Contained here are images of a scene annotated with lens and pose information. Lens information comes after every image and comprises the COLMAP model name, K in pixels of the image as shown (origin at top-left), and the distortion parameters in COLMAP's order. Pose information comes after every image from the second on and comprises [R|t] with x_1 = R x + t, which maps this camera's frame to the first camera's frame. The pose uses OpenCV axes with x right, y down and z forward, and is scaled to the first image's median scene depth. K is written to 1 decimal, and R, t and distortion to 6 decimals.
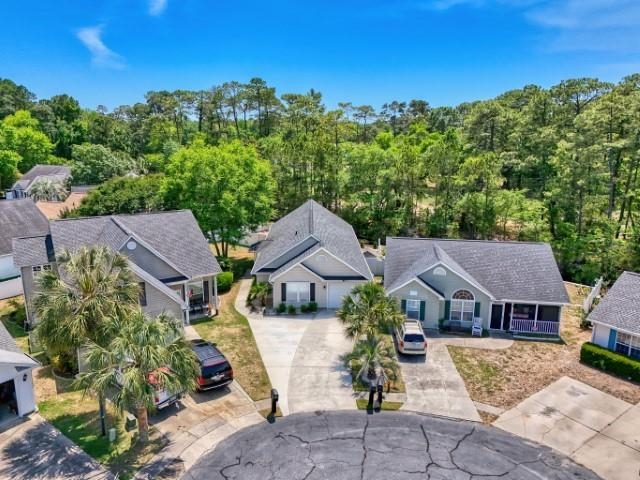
lens RADIAL K [[467.6, 0, 320.5], [0, 467.6, 236.9], [0, 0, 1]] dist [0.079855, -0.066514]
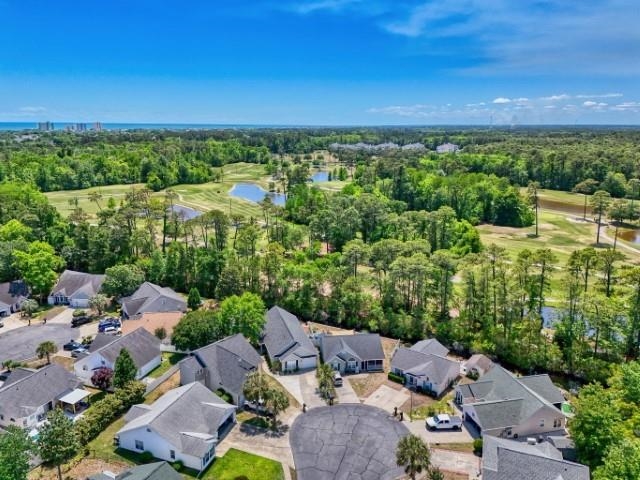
lens RADIAL K [[467.6, 0, 319.0], [0, 467.6, 240.5], [0, 0, 1]] dist [0.079855, -0.066514]
pose [[0.963885, -0.068001, 0.257489, -0.608779], [0.062826, 0.997624, 0.028283, -0.730485], [-0.258801, -0.011085, 0.965867, -1.796900]]
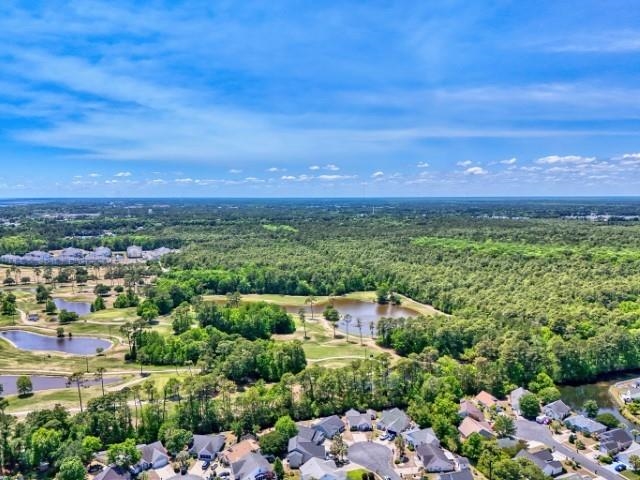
lens RADIAL K [[467.6, 0, 317.4], [0, 467.6, 274.7], [0, 0, 1]] dist [0.079855, -0.066514]
pose [[0.514556, -0.157443, 0.842878, -5.387663], [0.203402, 0.977353, 0.058391, -2.587671], [-0.832982, 0.141397, 0.534927, -2.794784]]
